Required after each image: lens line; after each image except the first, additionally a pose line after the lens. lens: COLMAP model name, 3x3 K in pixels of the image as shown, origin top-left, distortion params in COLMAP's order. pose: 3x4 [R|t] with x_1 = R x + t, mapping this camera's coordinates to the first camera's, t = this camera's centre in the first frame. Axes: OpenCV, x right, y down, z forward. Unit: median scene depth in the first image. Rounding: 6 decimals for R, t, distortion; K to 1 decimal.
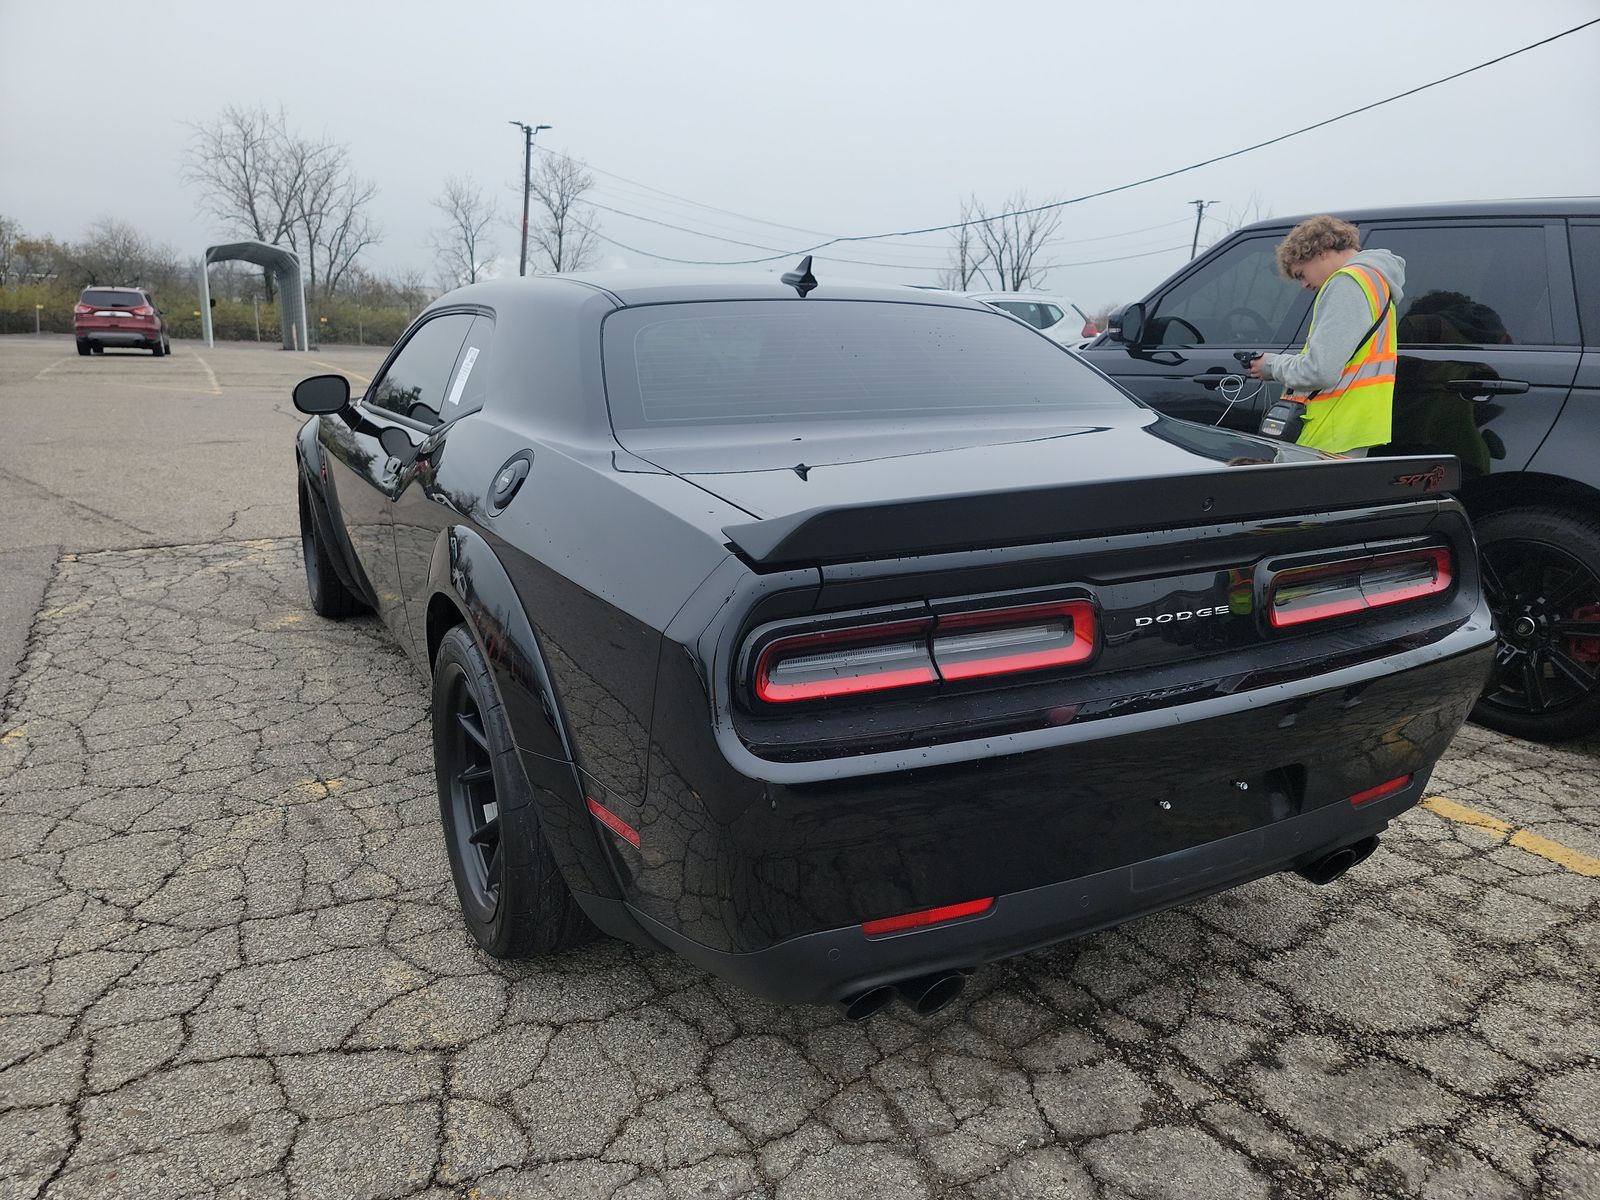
lens RADIAL K [[1111.4, 0, 800.0], [0, 1111.4, 600.0], [0, 0, 1]] dist [0.076759, -0.065376]
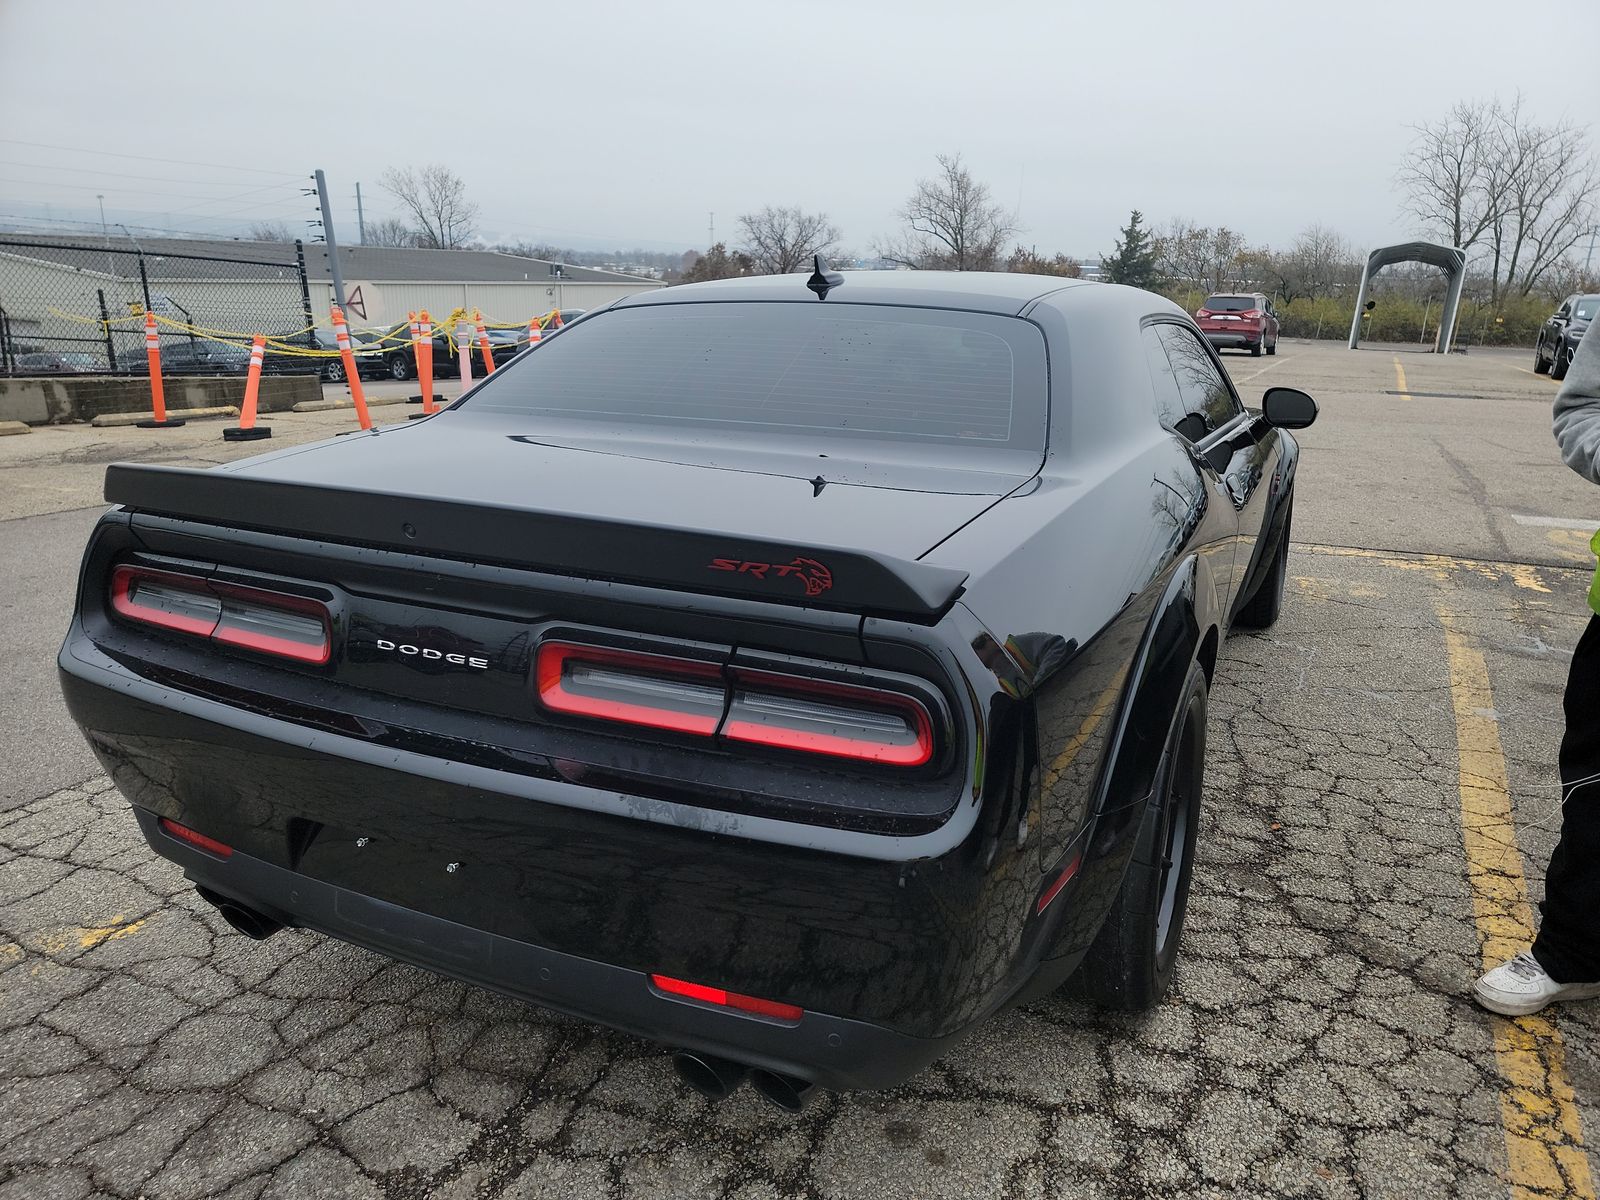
lens RADIAL K [[1104.7, 0, 824.5], [0, 1104.7, 596.3], [0, 0, 1]] dist [0.095785, -0.077980]
pose [[0.589475, 0.202024, -0.782116, 0.600647], [-0.205172, 0.973914, 0.096930, -0.089911], [0.781296, 0.103330, 0.615548, 0.340139]]
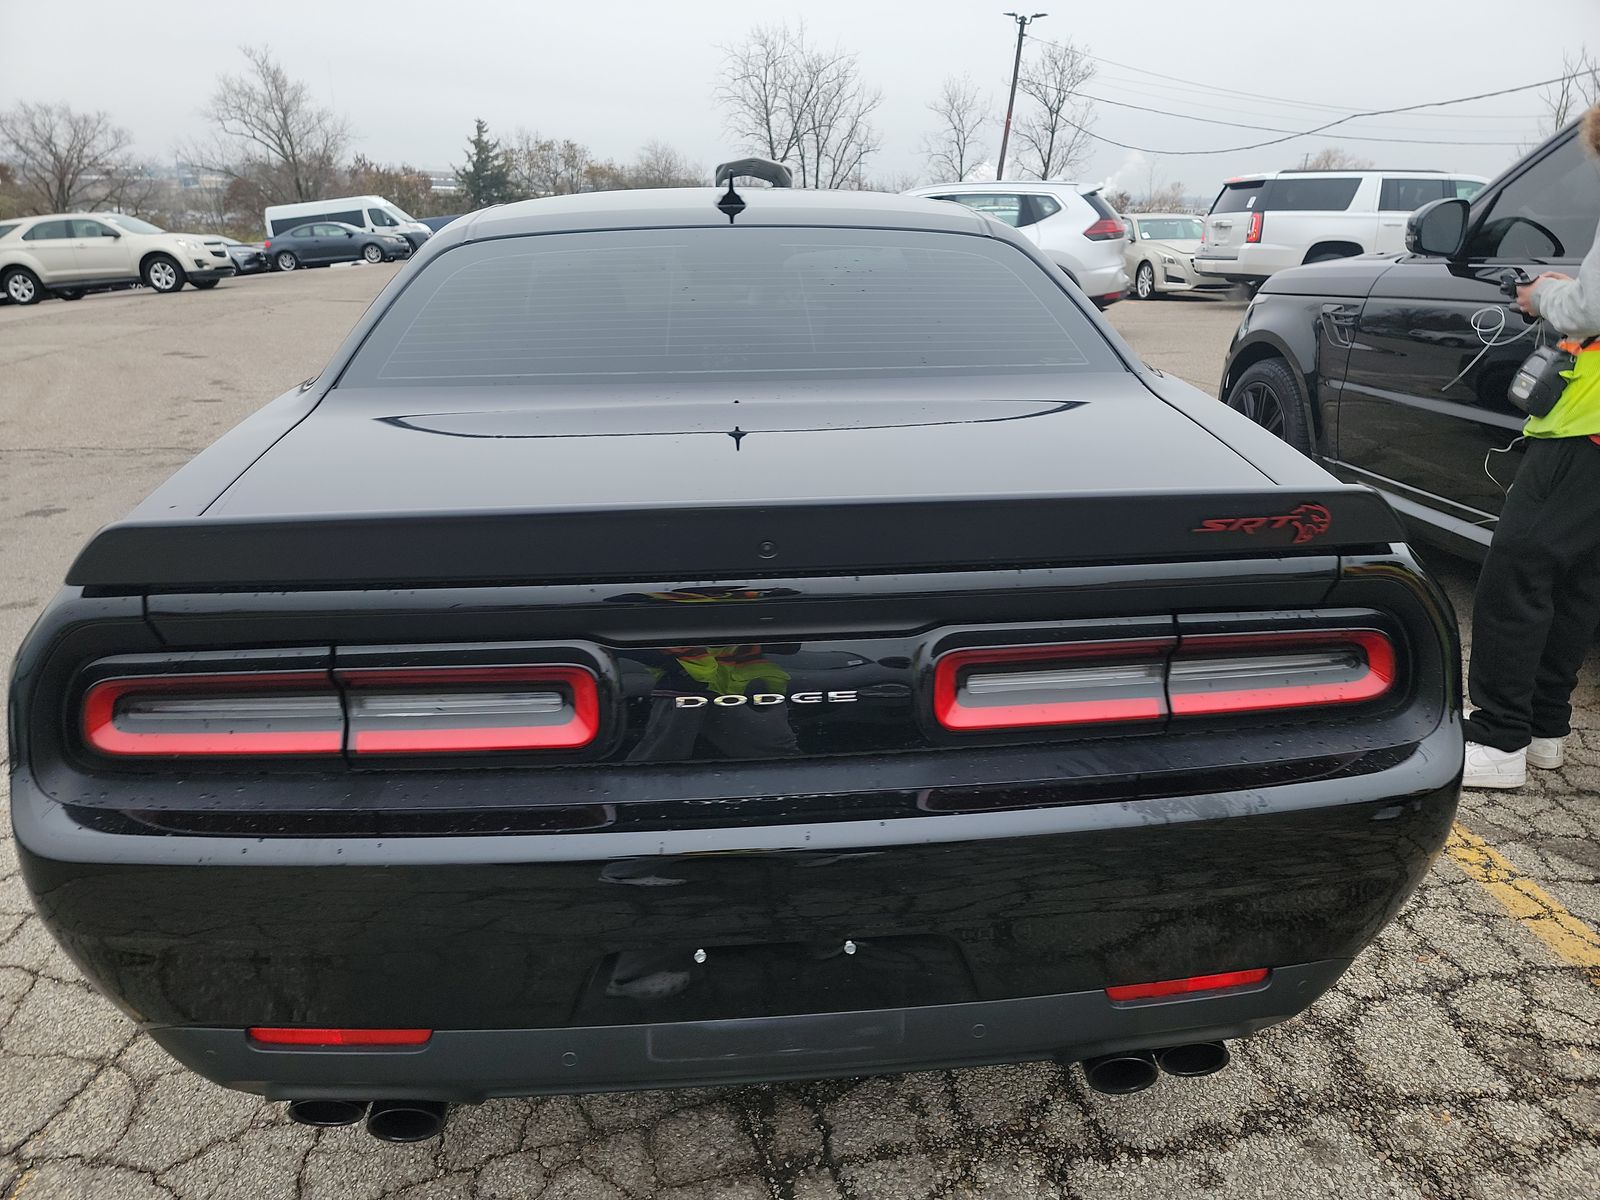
lens RADIAL K [[1114.3, 0, 794.8], [0, 1114.3, 597.9], [0, 0, 1]] dist [0.082449, -0.067404]
pose [[0.911743, 0.109680, -0.395848, 0.310444], [-0.078809, 0.992497, 0.093478, -0.057615], [0.403131, -0.054031, 0.913546, 0.180582]]
